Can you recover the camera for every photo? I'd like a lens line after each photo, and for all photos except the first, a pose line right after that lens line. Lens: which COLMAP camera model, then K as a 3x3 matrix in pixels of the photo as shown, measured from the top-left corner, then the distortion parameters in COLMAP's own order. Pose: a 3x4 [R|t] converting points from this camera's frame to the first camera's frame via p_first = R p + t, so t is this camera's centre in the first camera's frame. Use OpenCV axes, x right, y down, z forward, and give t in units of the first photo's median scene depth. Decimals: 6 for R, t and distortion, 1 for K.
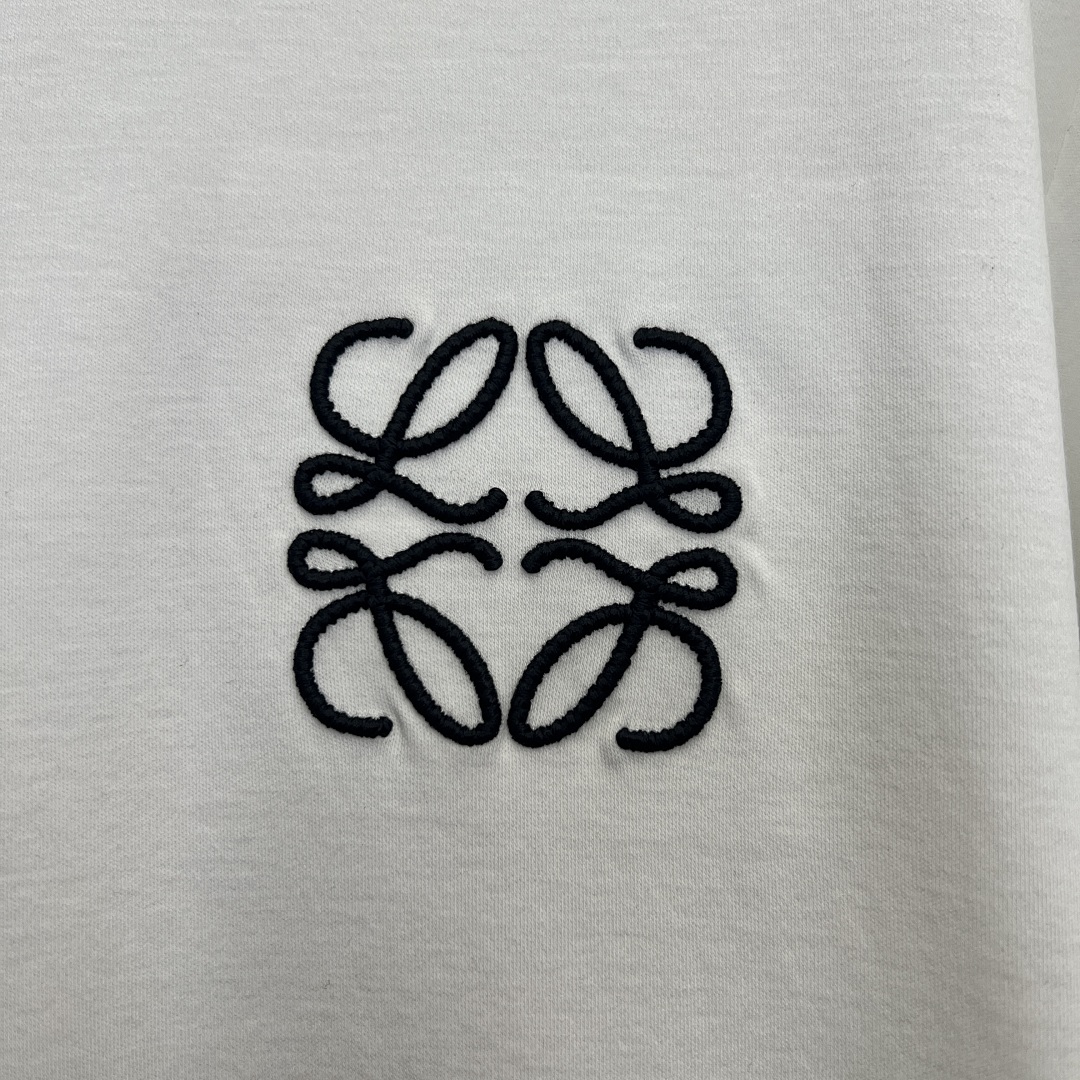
lens RADIAL K [[1099.3, 0, 542.7], [0, 1099.3, 541.4], [0, 0, 1]] dist [0.002020, 0.000000]
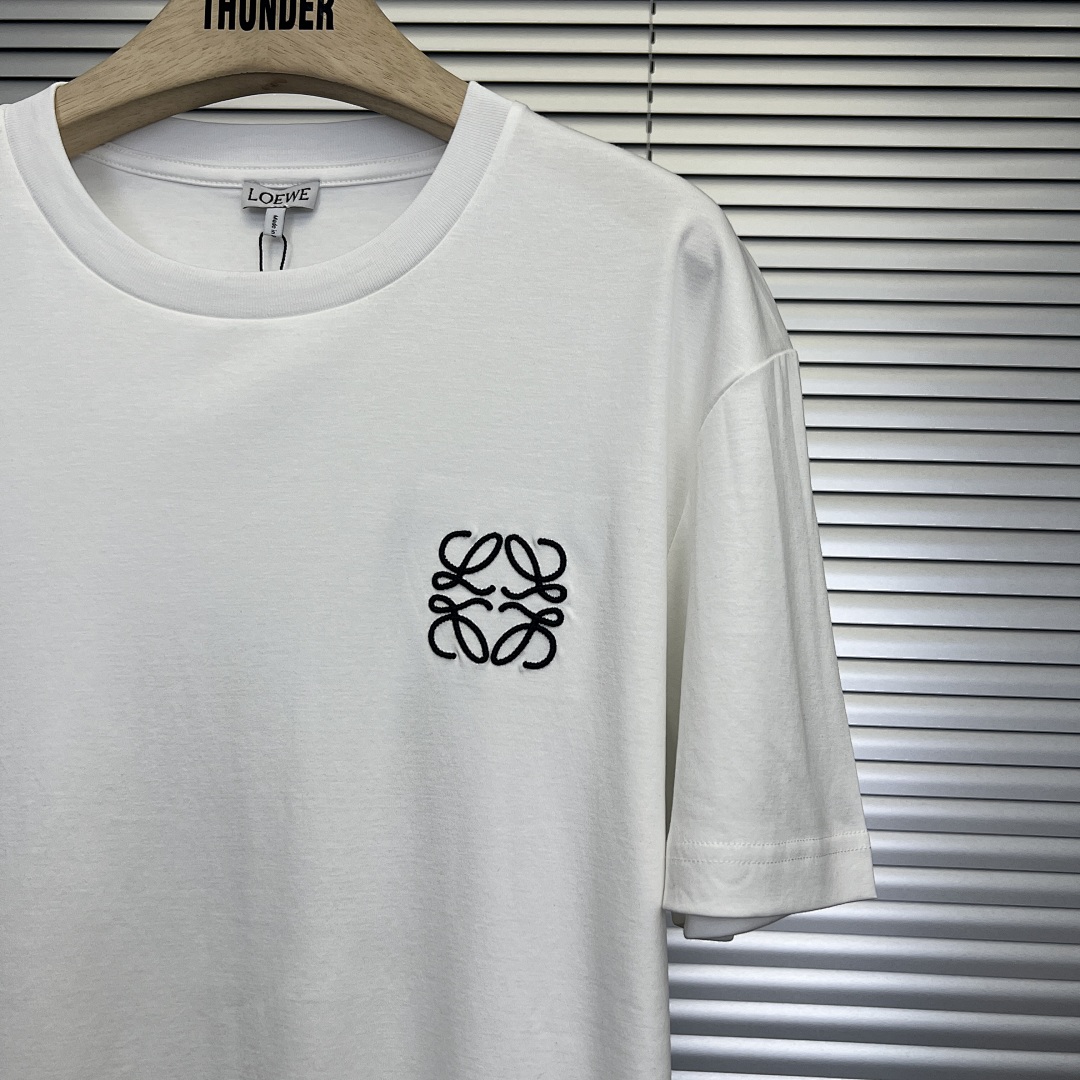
lens RADIAL K [[1099.3, 0, 535.2], [0, 1099.3, 529.2], [0, 0, 1]] dist [0.002020, 0.000000]
pose [[0.987624, 0.053148, -0.147558, 0.555674], [-0.061654, 0.996653, -0.053676, -0.046901], [0.144212, 0.062109, 0.987596, -2.212972]]
